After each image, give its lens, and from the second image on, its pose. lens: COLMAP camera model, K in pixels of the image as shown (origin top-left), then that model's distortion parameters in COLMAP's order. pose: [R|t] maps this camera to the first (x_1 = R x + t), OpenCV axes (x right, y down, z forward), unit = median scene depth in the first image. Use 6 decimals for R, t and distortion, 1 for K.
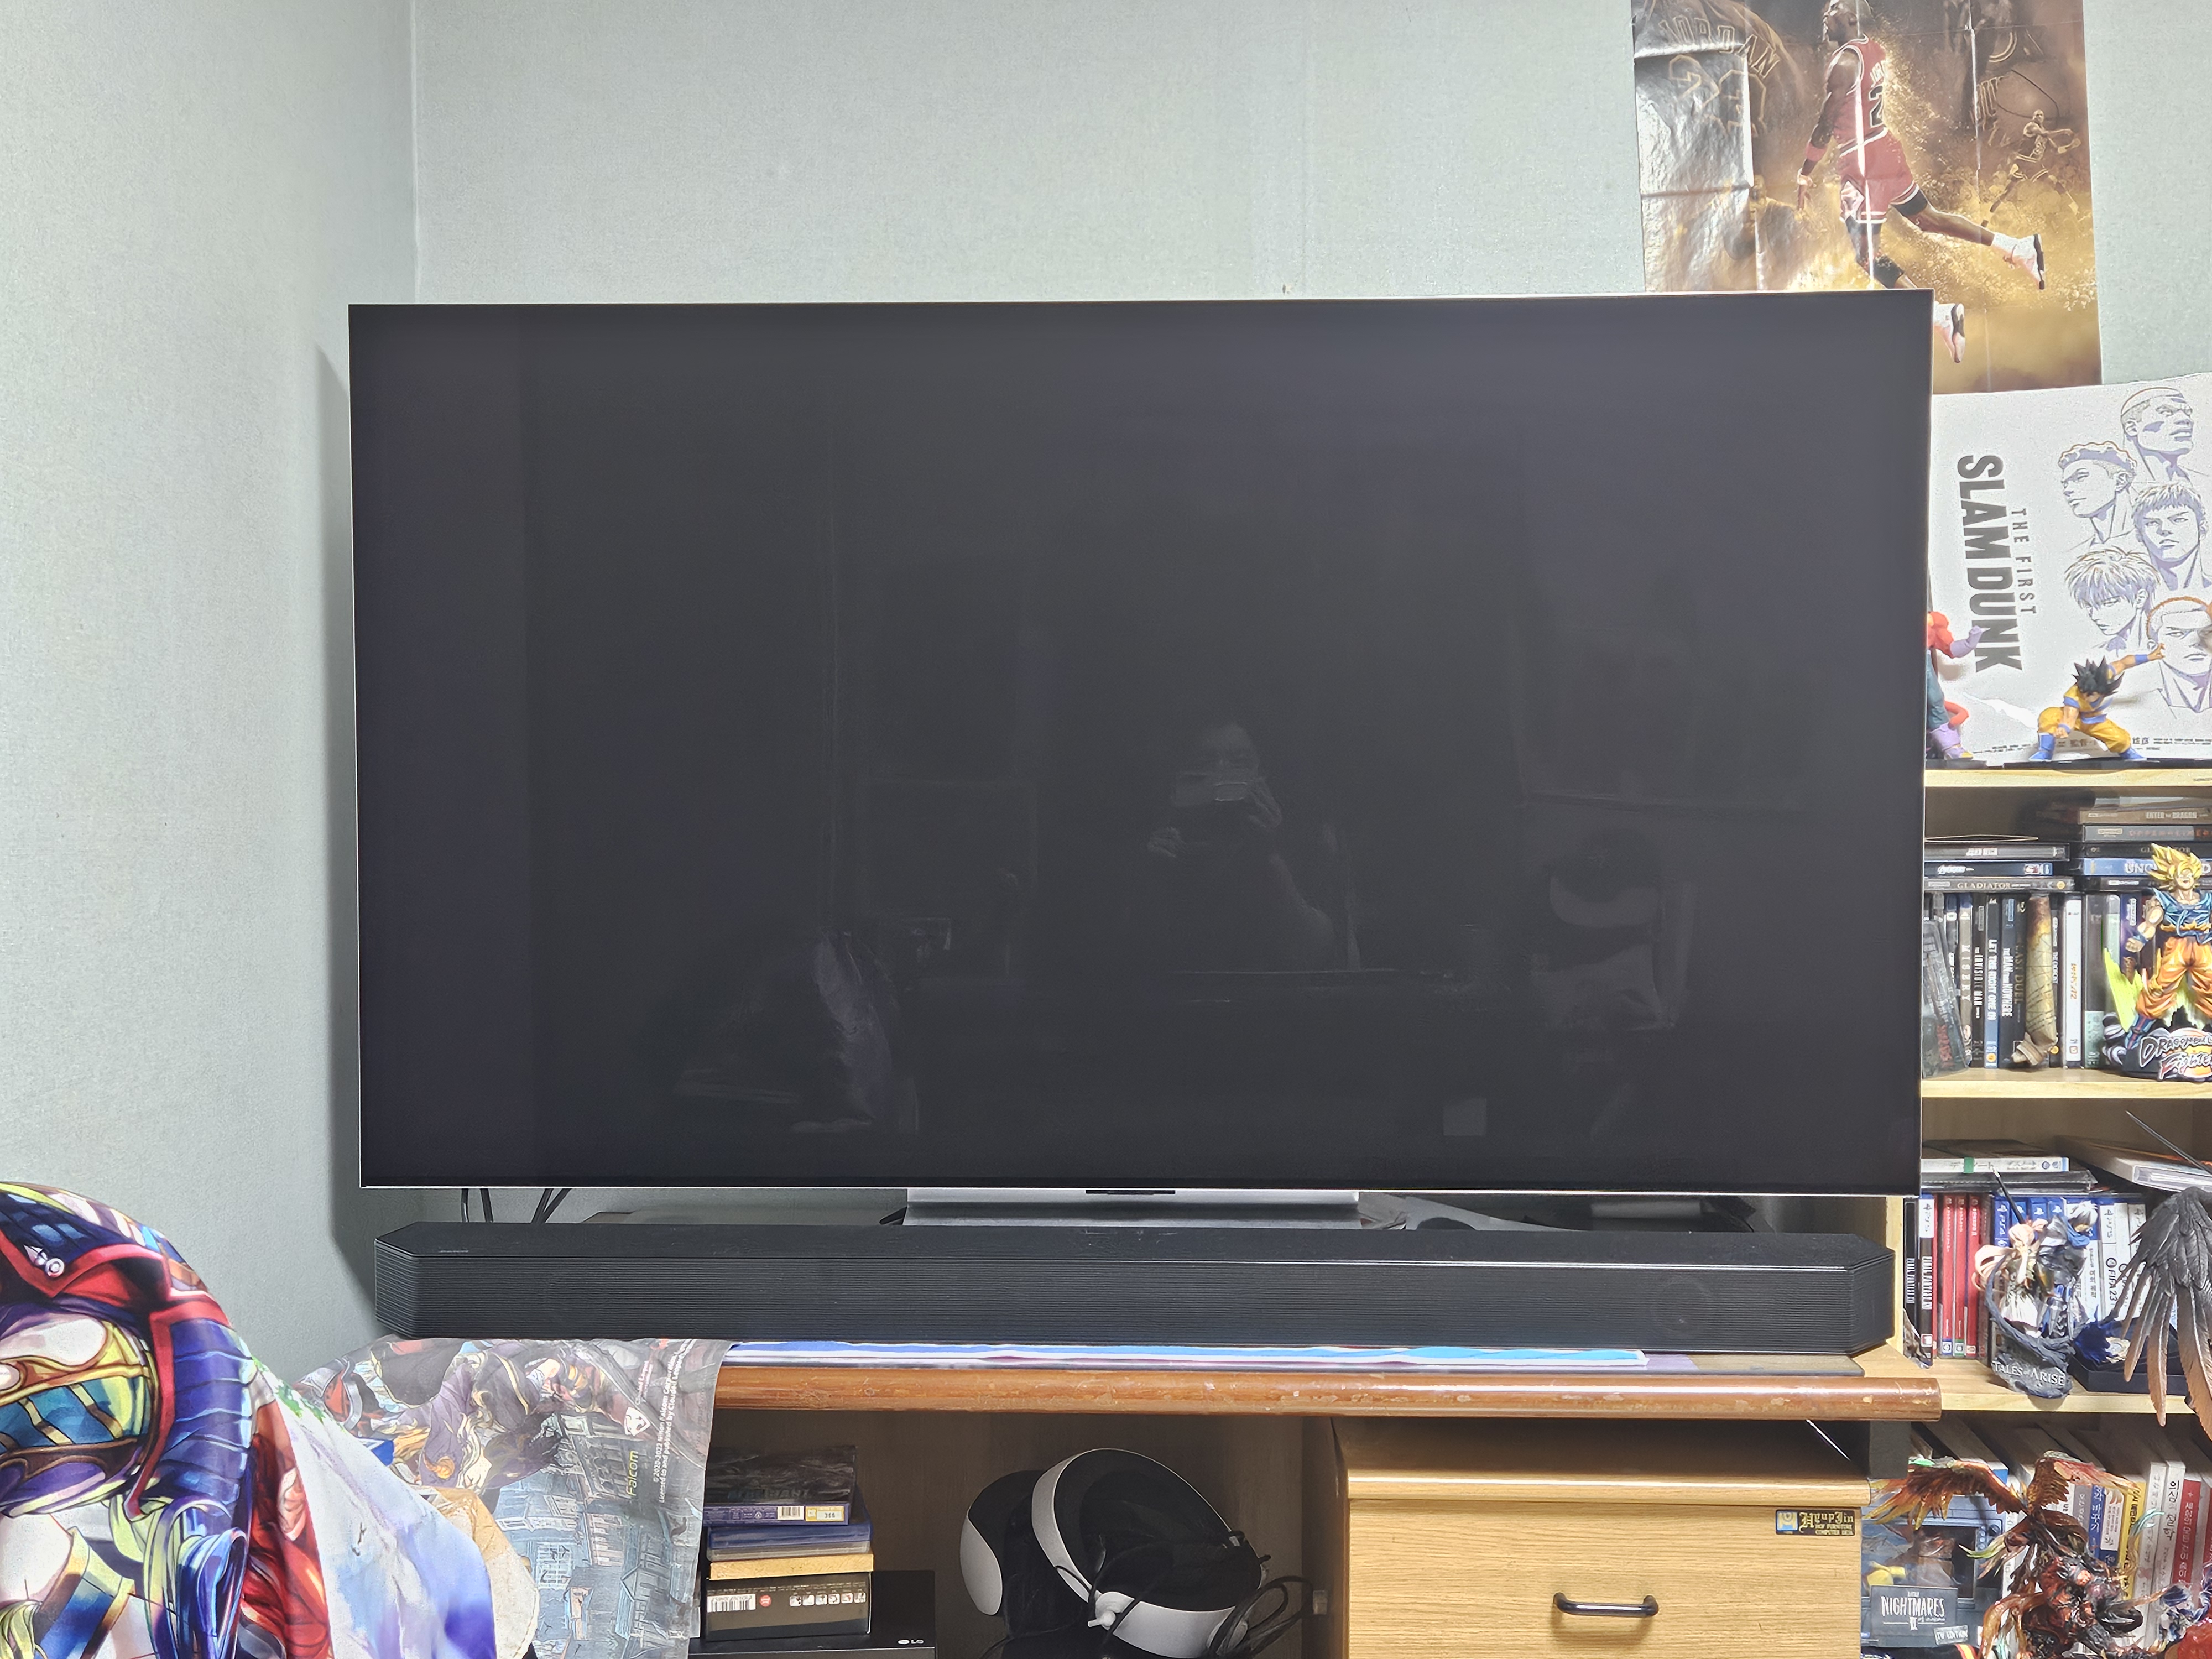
lens RADIAL K [[2423.5, 0, 1106.5], [0, 2423.5, 831.6], [0, 0, 1]] dist [0.073091, 0.000000]
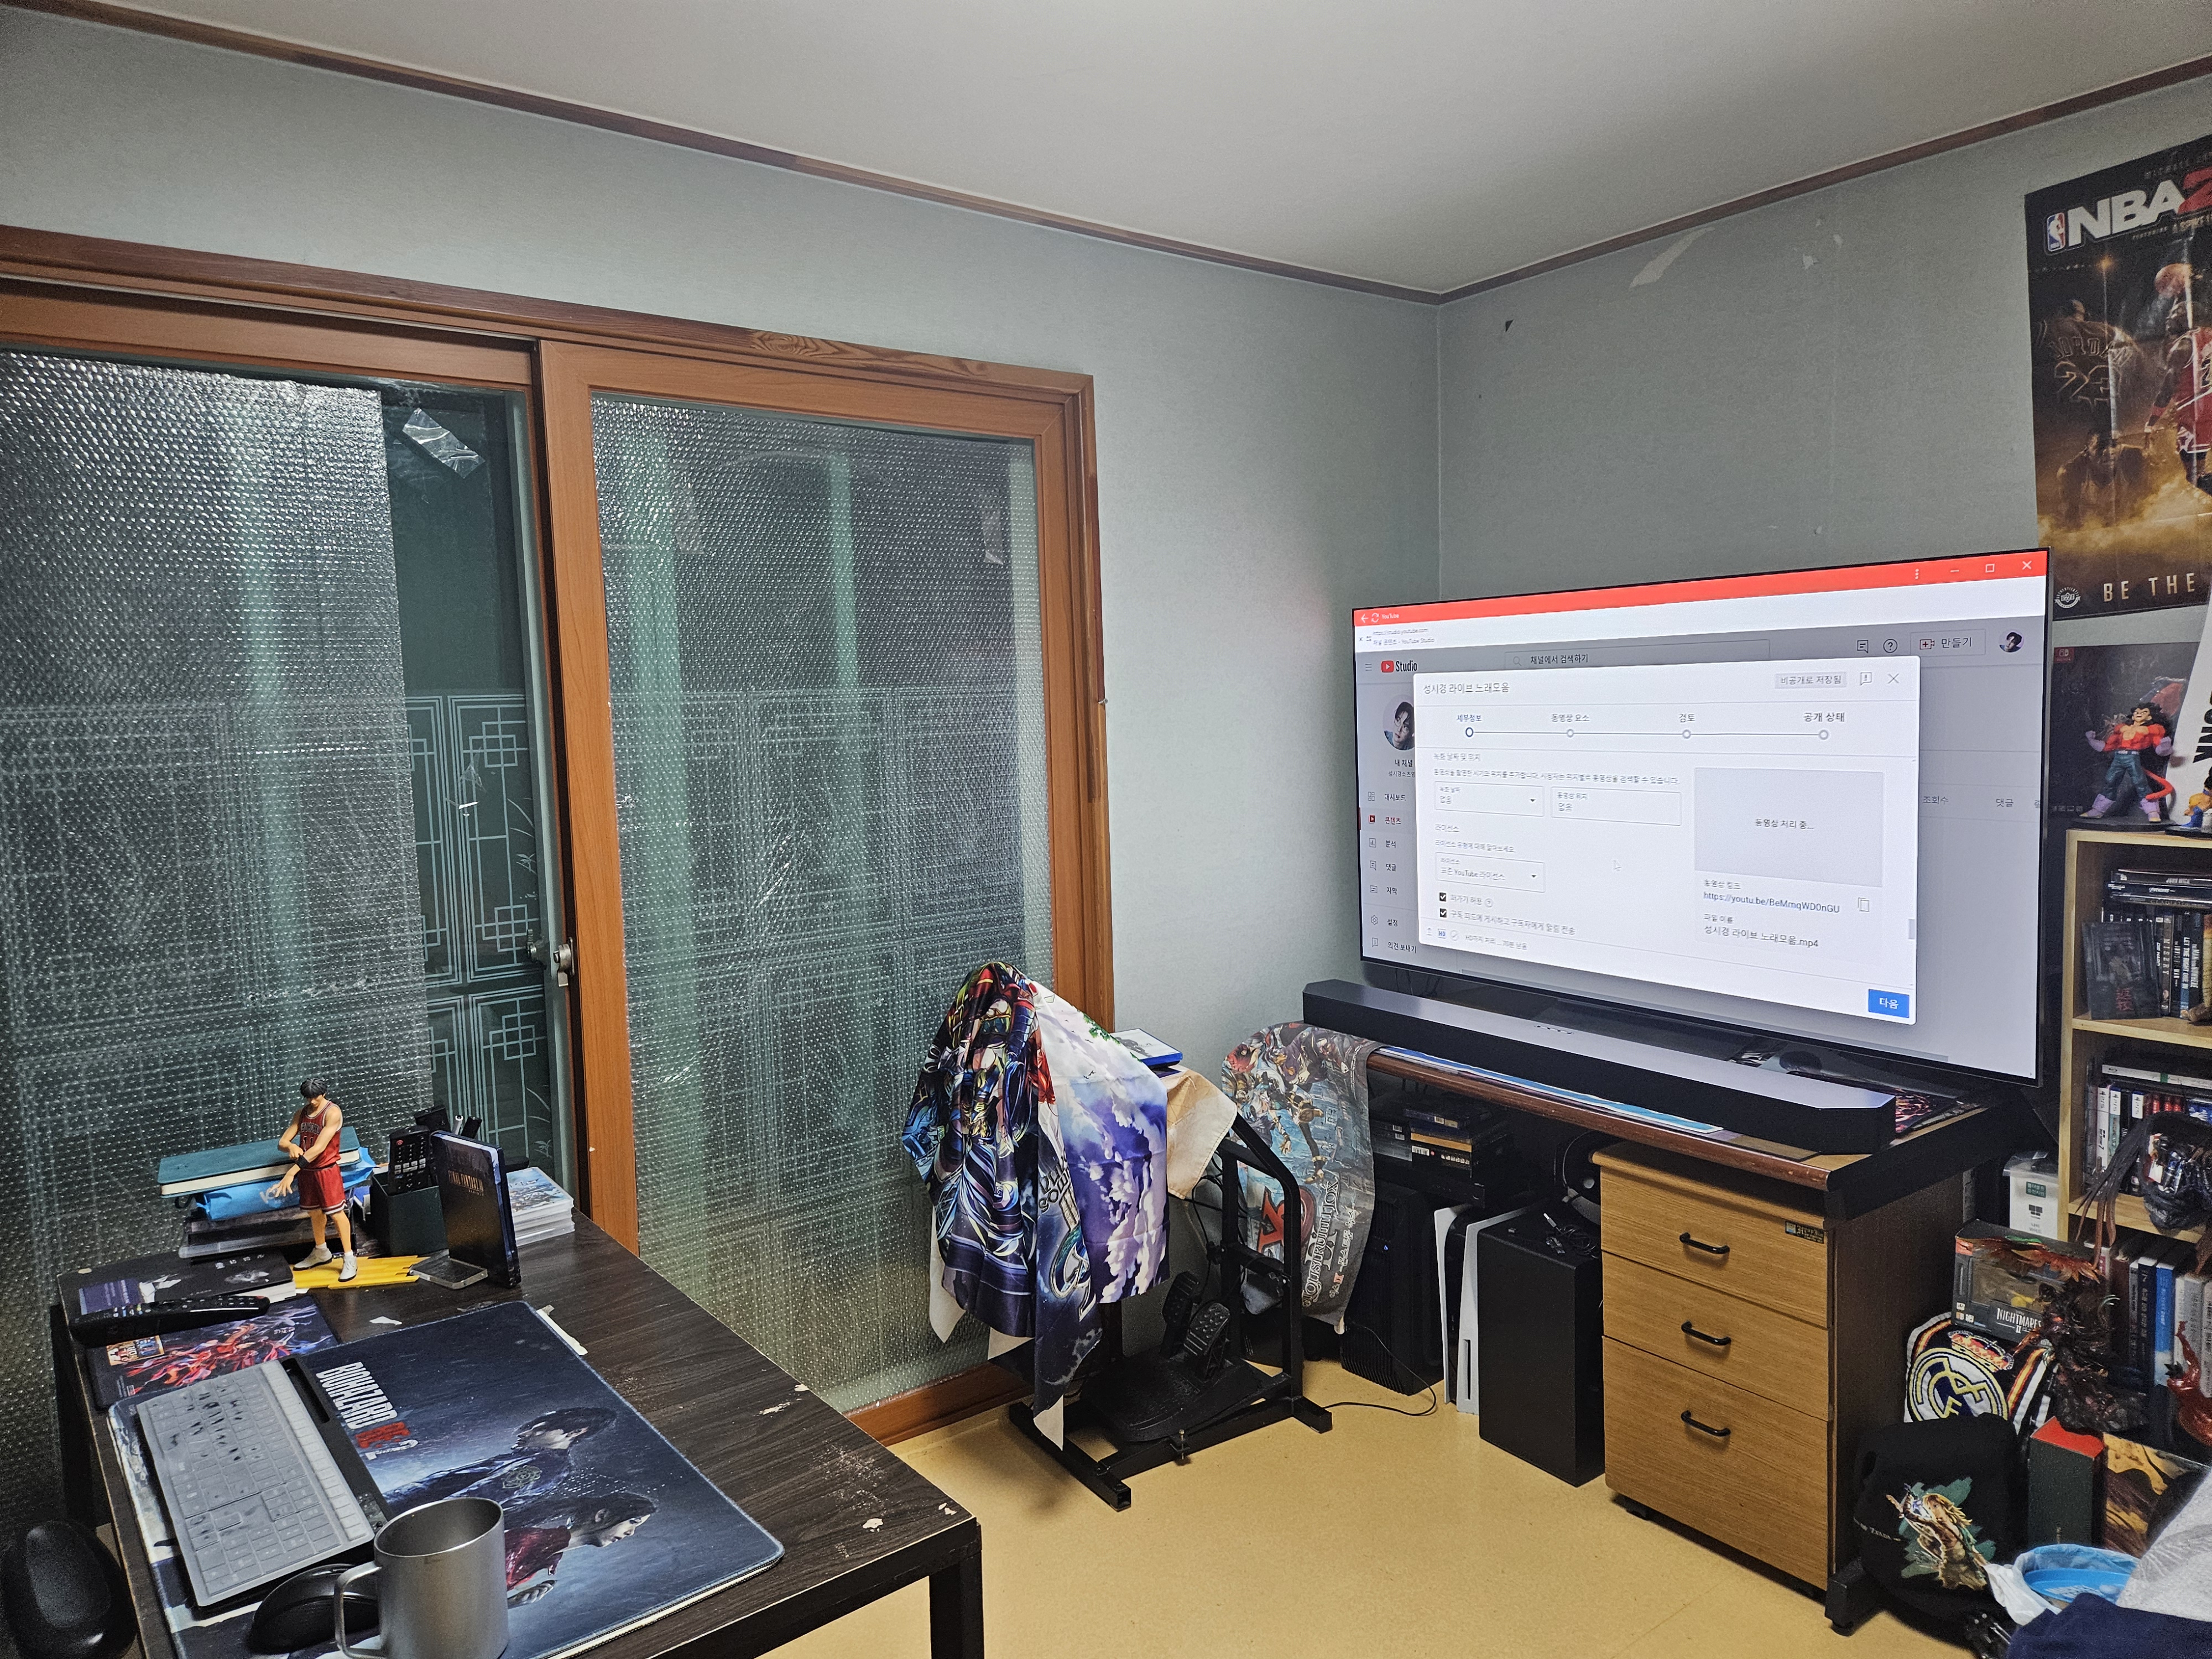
lens RADIAL K [[1487.1, 0, 1106.6], [0, 1487.1, 821.2], [0, 0, 1]] dist [-0.002871, -0.001162]
pose [[0.607958, 0.057137, -0.791911, 0.807912], [0.019454, 0.996036, 0.086800, -0.145691], [0.793731, -0.068177, 0.604436, -0.120429]]
